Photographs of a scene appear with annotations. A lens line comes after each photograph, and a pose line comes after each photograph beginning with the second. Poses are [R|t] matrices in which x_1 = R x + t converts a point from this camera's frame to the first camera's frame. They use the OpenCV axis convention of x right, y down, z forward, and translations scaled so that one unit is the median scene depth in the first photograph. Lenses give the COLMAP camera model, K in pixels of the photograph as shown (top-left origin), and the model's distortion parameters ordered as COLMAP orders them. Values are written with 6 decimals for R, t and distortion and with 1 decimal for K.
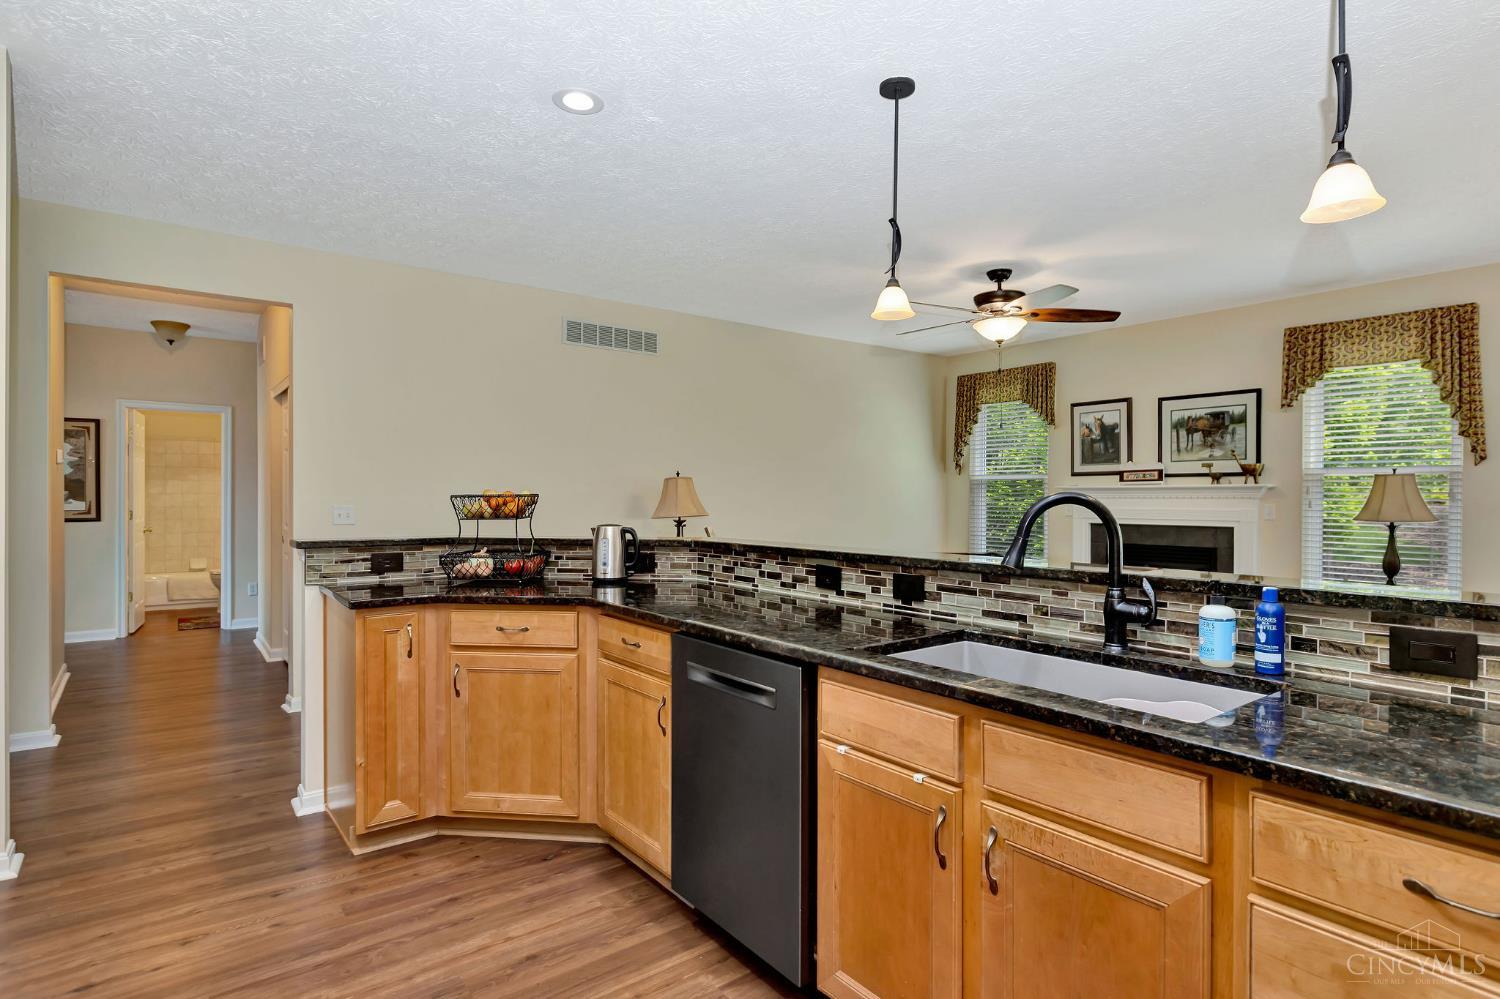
lens RADIAL K [[791.7, 0, 765.1], [0, 791.7, 499.9], [0, 0, 1]] dist [-0.001023, -0.000244]
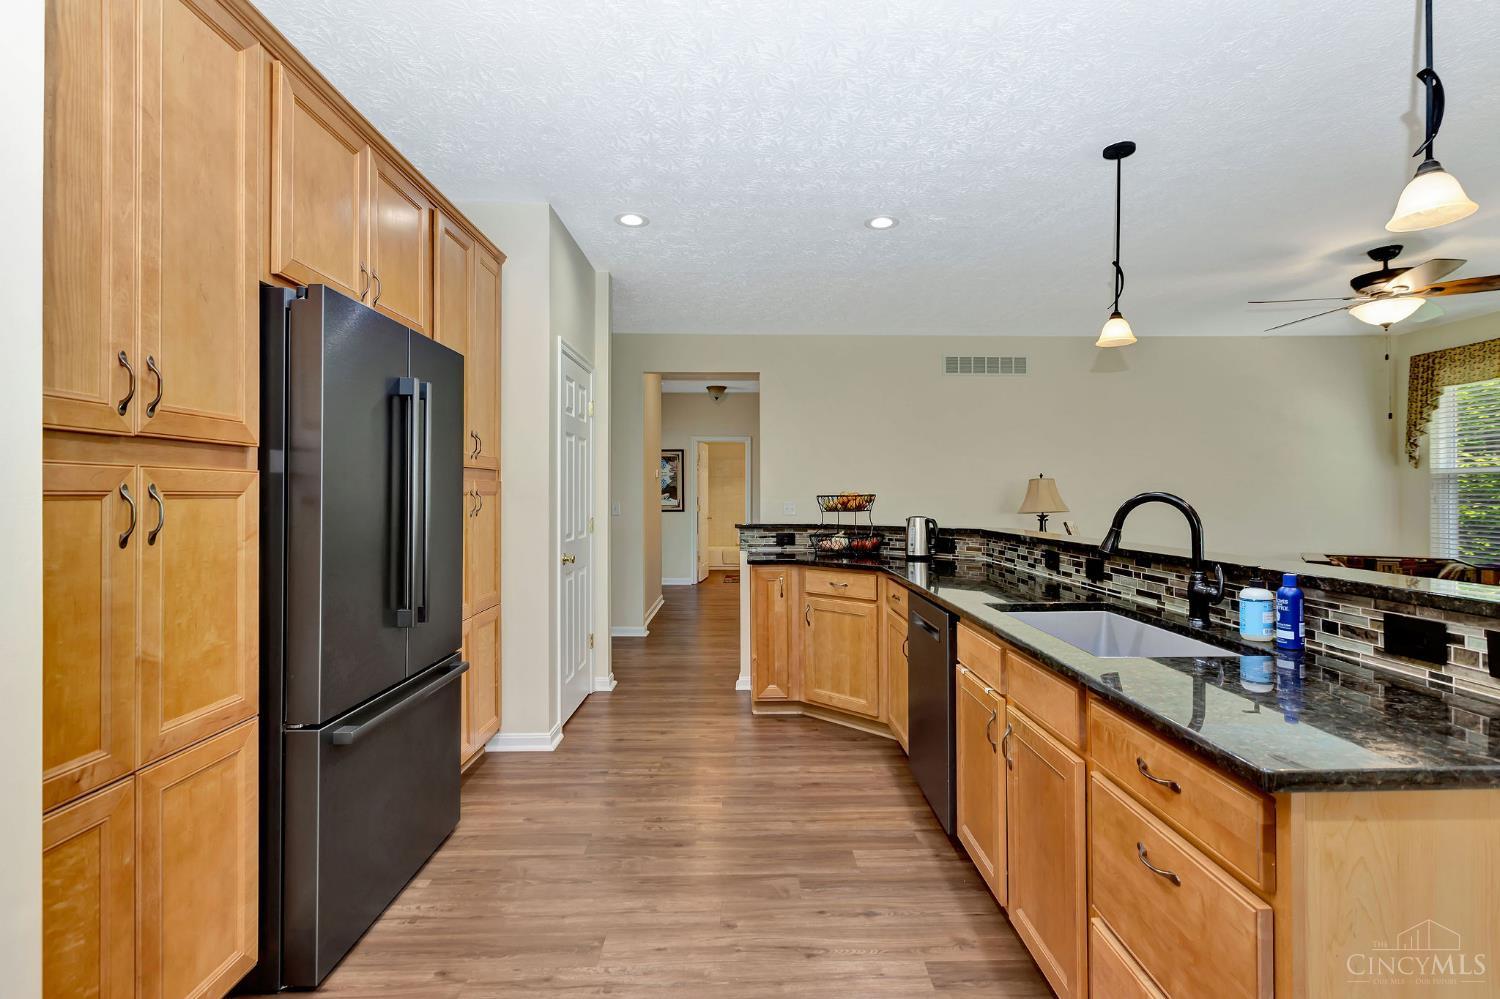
lens RADIAL K [[695.2, 0, 755.5], [0, 695.2, 493.3], [0, 0, 1]] dist [0.000953, -0.000029]
pose [[0.801051, -0.006384, -0.598562, 0.289536], [0.002765, 0.999972, -0.006966, -0.001095], [0.598590, 0.003925, 0.801046, -0.130309]]
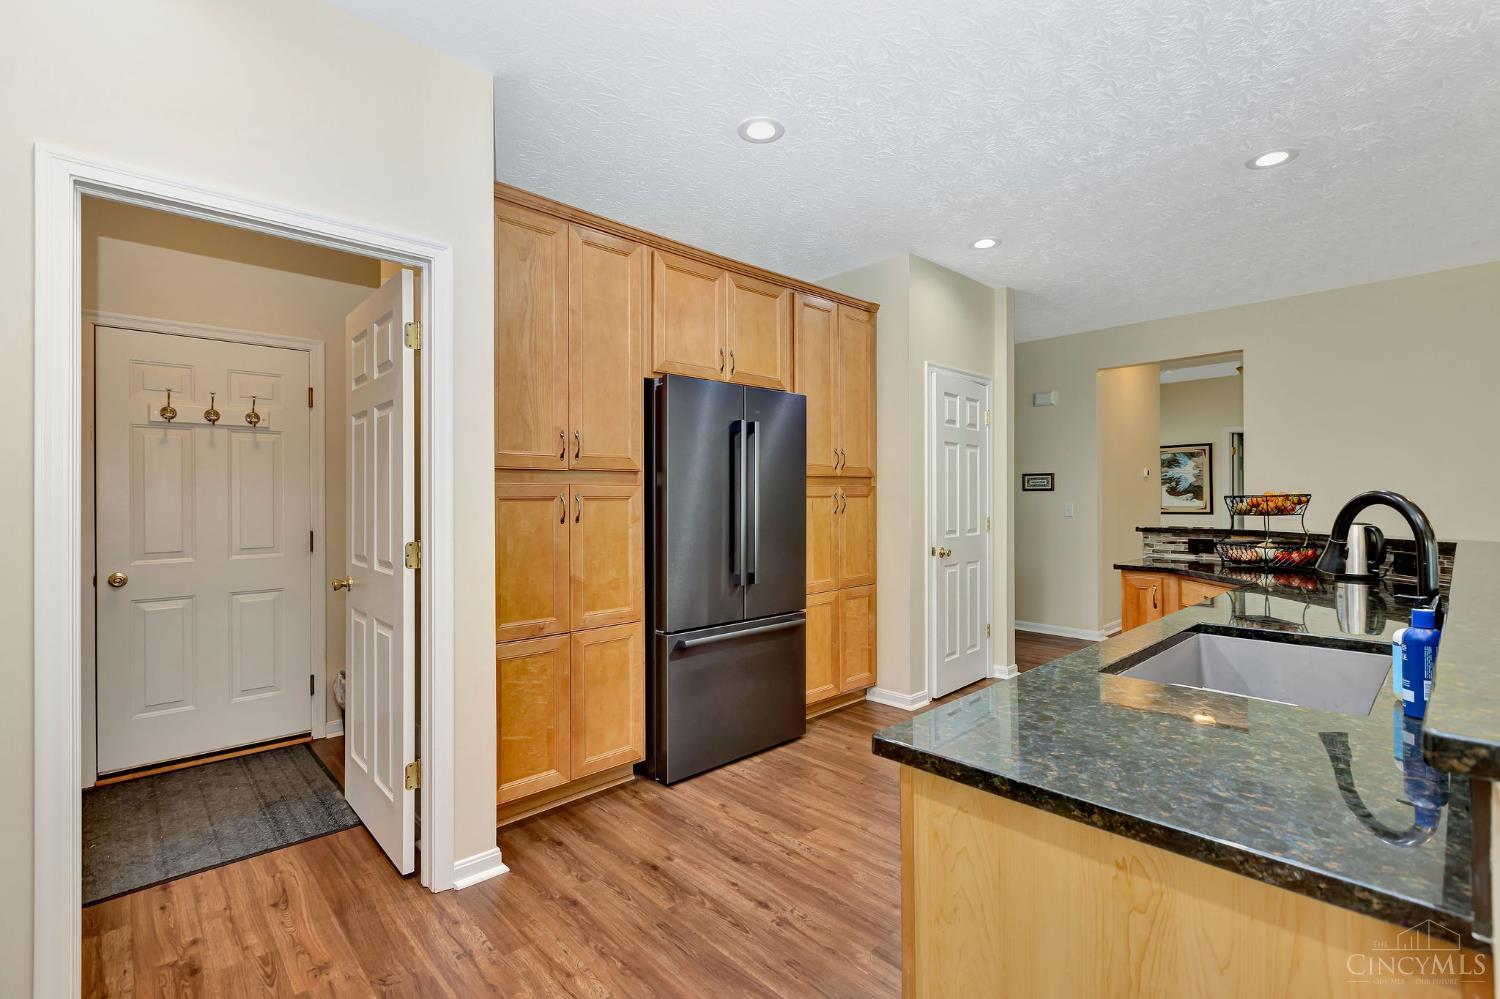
lens RADIAL K [[665.2, 0, 750.0], [0, 665.2, 499.5], [0, 0, 1]] dist [0.000881, 0.000378]
pose [[0.094359, -0.002493, -0.995535, 0.577165], [0.003279, 0.999992, -0.002194, -0.000333], [0.995533, -0.003058, 0.094366, 0.120159]]
